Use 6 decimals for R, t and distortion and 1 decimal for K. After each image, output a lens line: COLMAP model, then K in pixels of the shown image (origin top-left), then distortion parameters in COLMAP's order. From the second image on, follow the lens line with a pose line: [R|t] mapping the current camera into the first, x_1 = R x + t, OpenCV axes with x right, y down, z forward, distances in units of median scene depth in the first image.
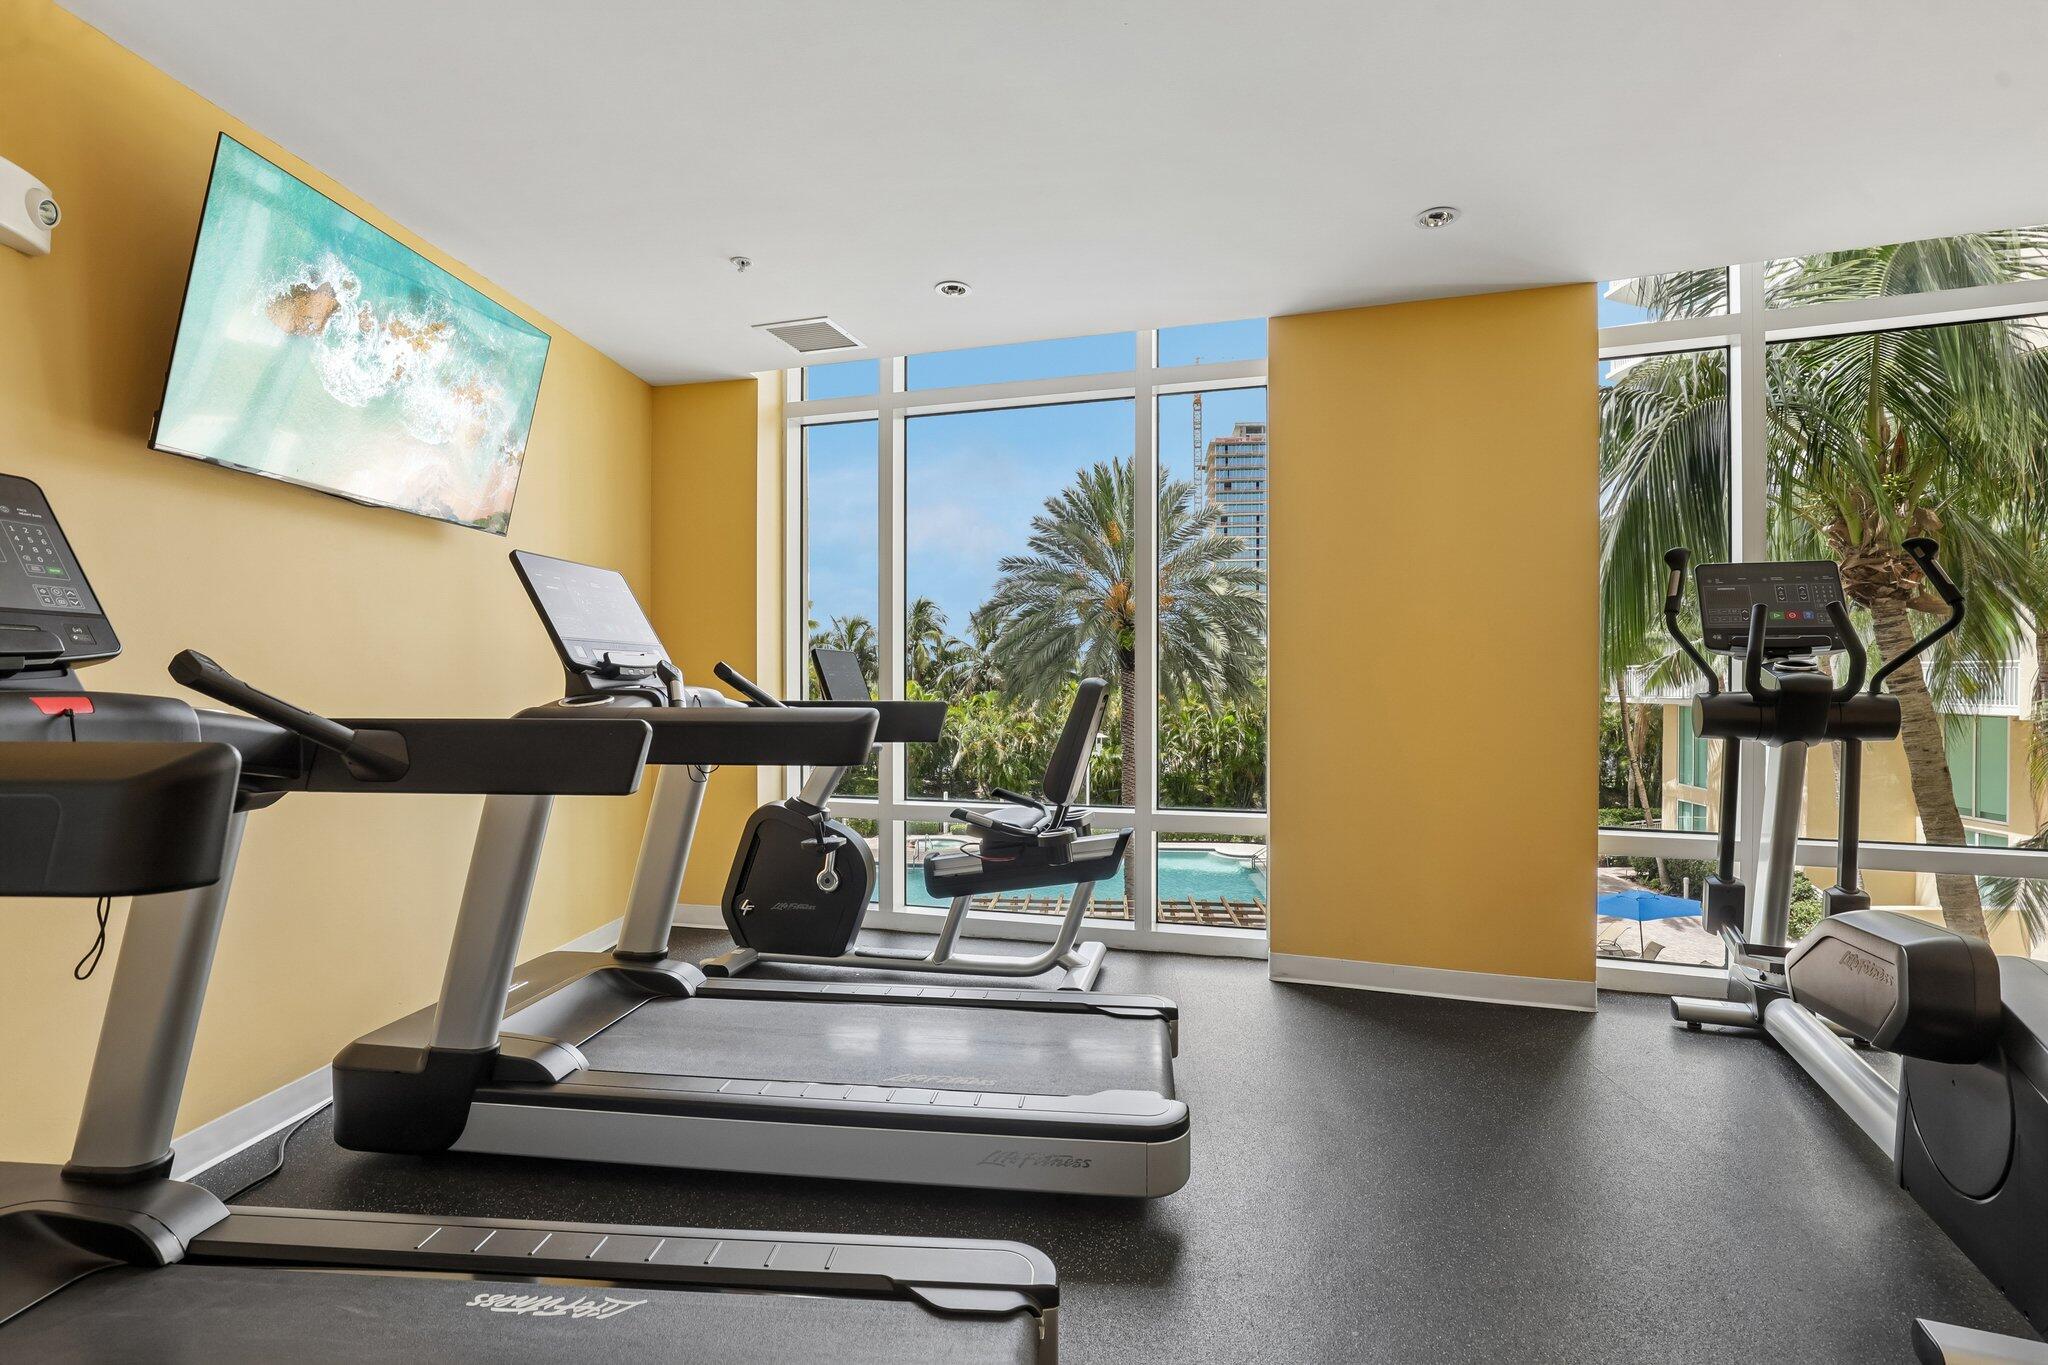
lens RADIAL K [[944.5, 0, 1035.9], [0, 944.5, 689.9], [0, 0, 1]] dist [-0.033042, 0.005758]
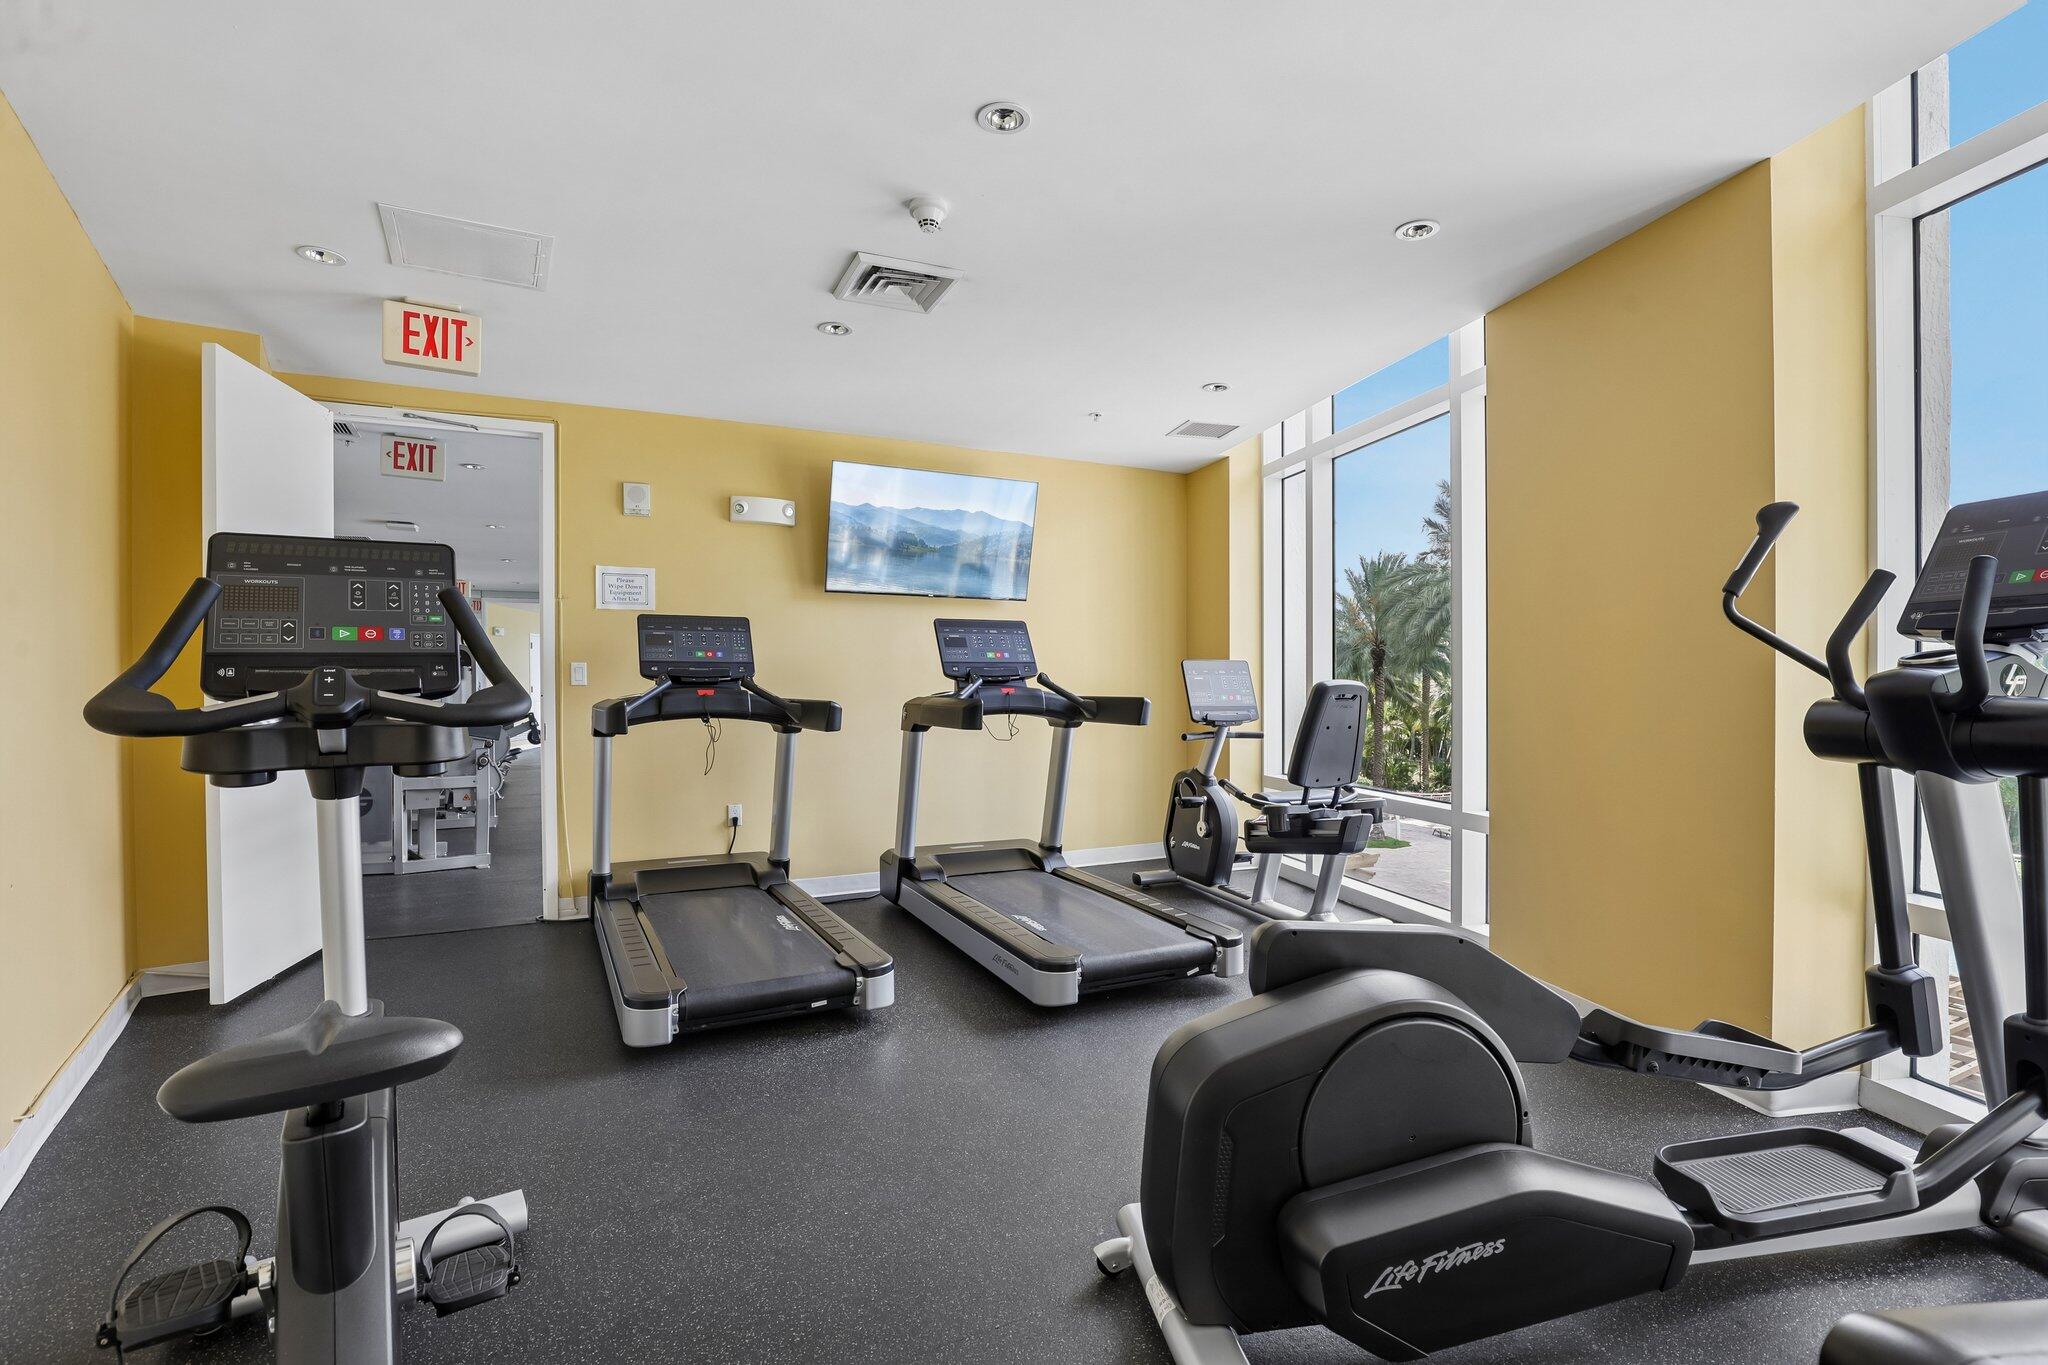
lens RADIAL K [[944.5, 0, 1035.9], [0, 944.5, 689.9], [0, 0, 1]] dist [-0.033042, 0.005758]
pose [[0.523686, 0.003953, -0.851902, 0.832334], [-0.002719, 0.999992, 0.002969, -0.002265], [0.851907, 0.000761, 0.523692, 0.080351]]
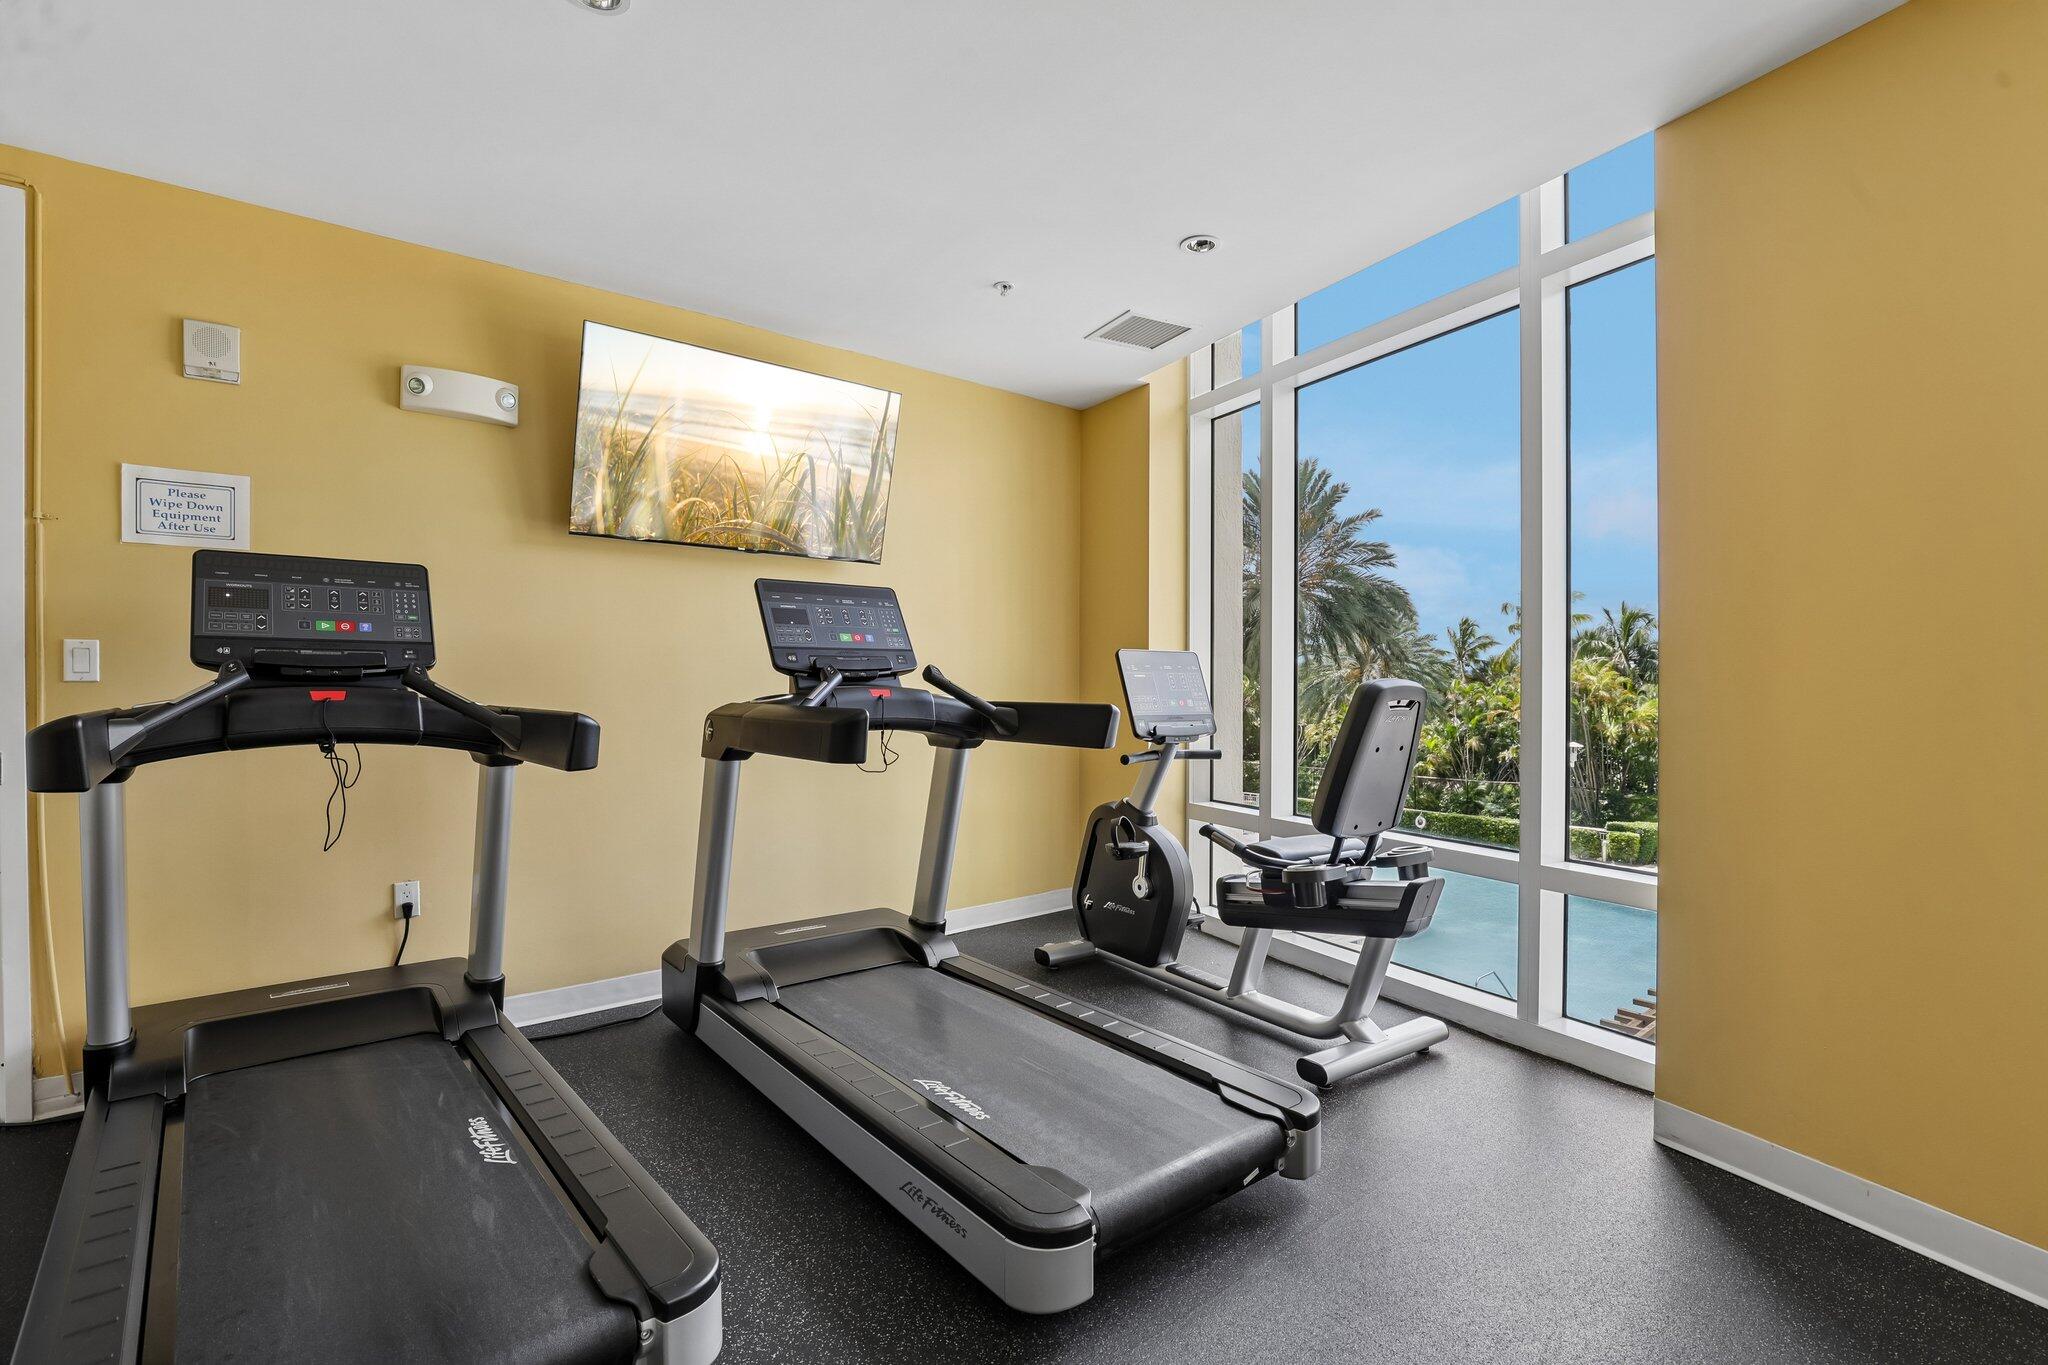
lens RADIAL K [[944.5, 0, 1035.9], [0, 944.5, 689.9], [0, 0, 1]] dist [-0.033042, 0.005758]
pose [[0.709664, 0.006125, -0.704514, 0.394824], [-0.006604, 0.999976, 0.002041, -0.002582], [0.704509, 0.003204, 0.709688, 0.235289]]
